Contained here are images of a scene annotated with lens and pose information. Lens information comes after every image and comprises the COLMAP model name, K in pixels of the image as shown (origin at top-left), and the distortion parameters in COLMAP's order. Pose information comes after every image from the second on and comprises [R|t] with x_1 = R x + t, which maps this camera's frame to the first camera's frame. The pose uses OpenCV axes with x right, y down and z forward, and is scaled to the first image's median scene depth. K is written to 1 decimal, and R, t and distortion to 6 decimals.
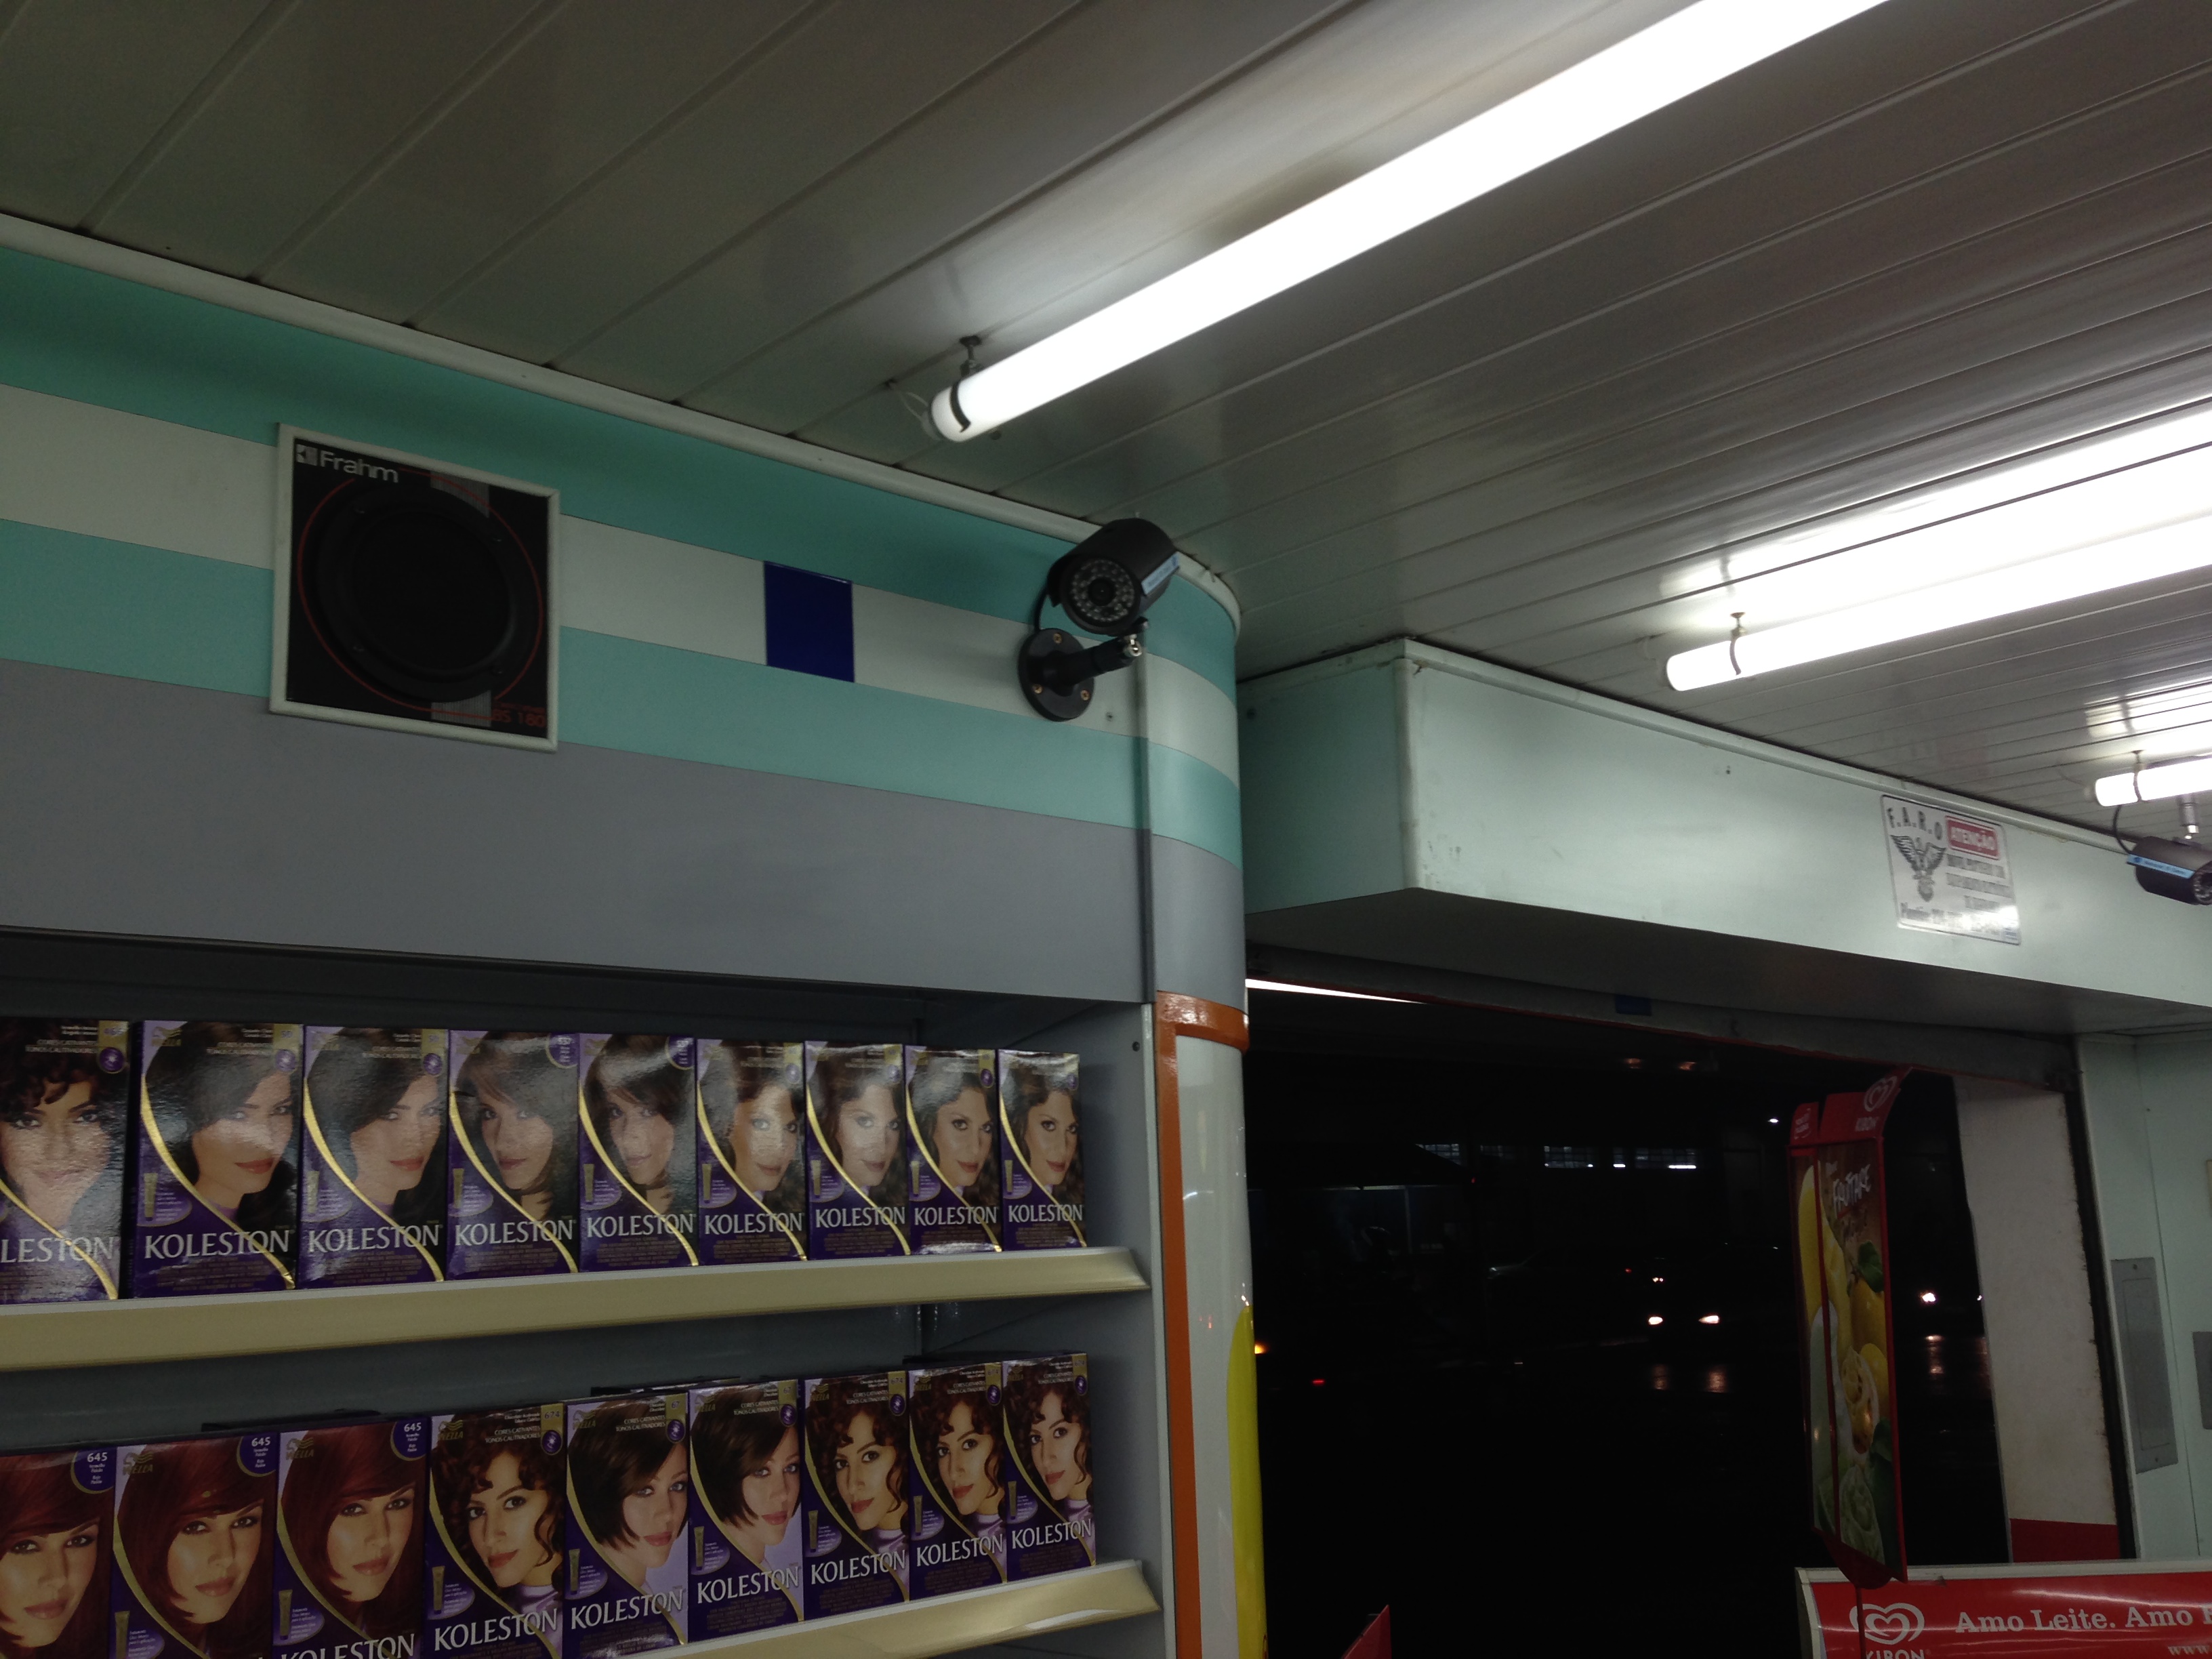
lens RADIAL K [[2066.3, 0, 1102.2], [0, 2066.3, 826.2], [0, 0, 1]] dist [0.041790, 0.000000]
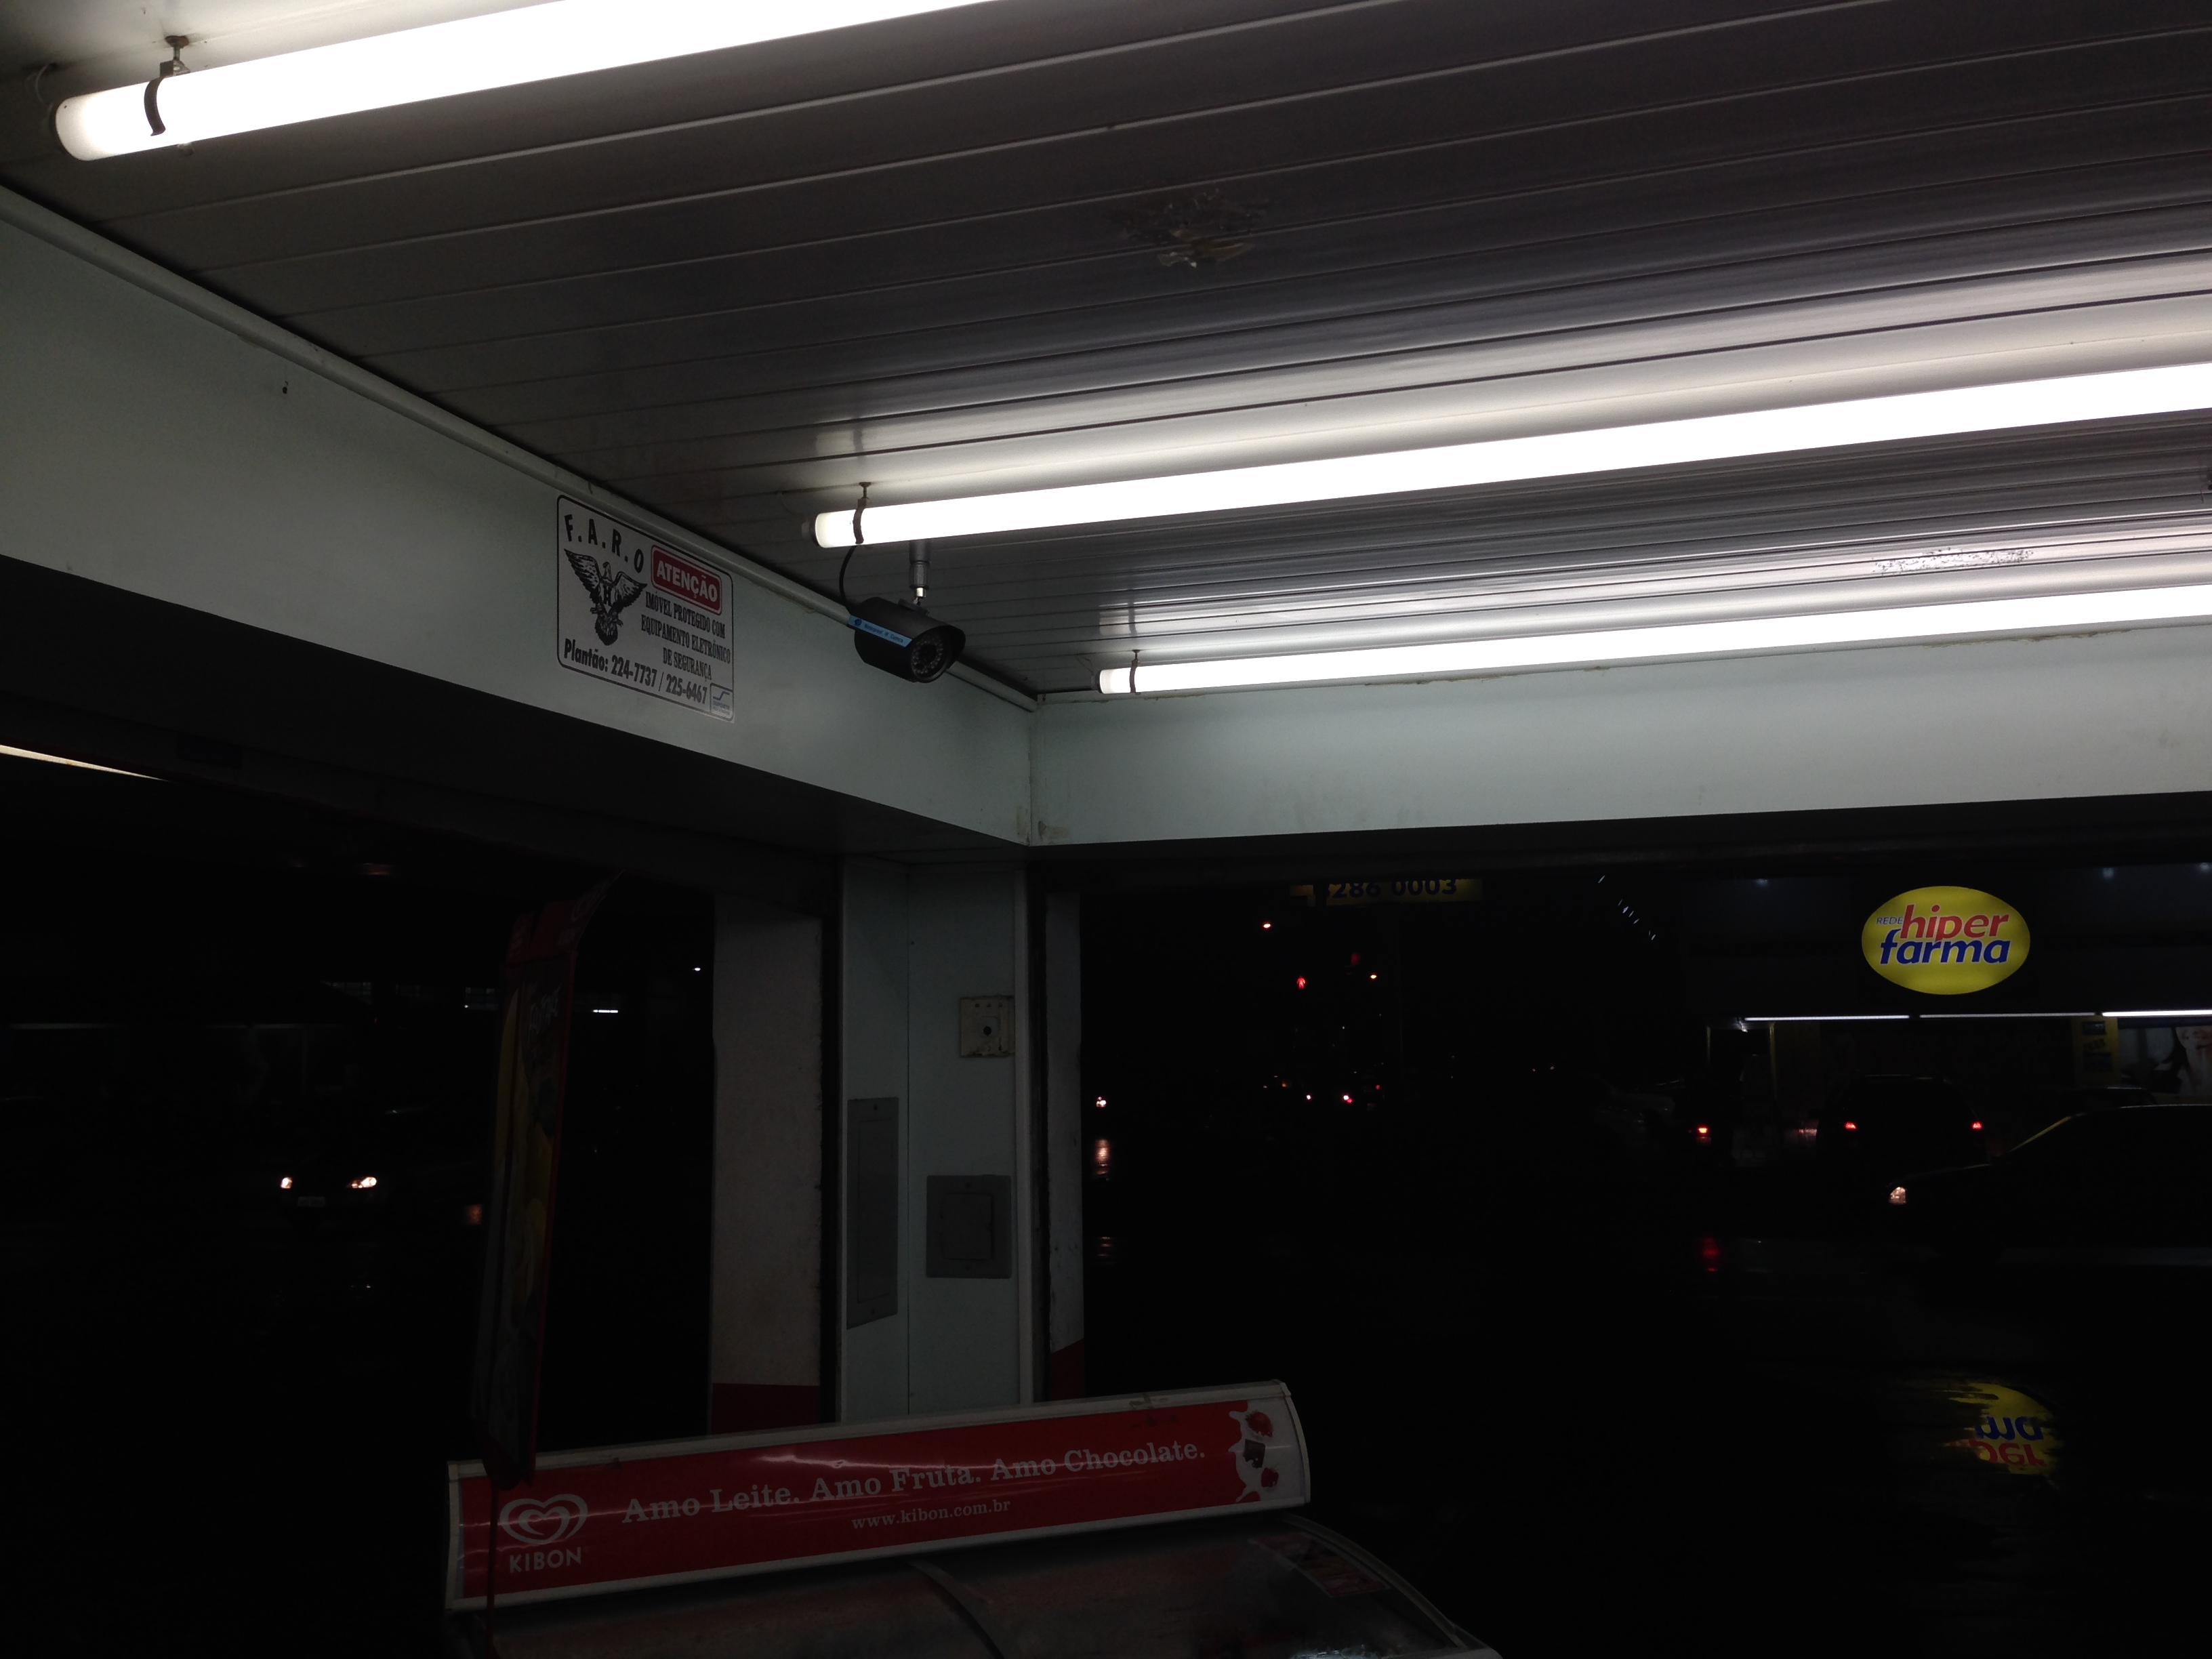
lens RADIAL K [[2066.3, 0, 1106.4], [0, 2066.3, 833.0], [0, 0, 1]] dist [0.041790, 0.000000]
pose [[0.878586, 0.075667, 0.471552, 0.164306], [-0.111051, 0.992673, 0.047620, 0.039950], [-0.464494, -0.094205, 0.880552, 0.182506]]
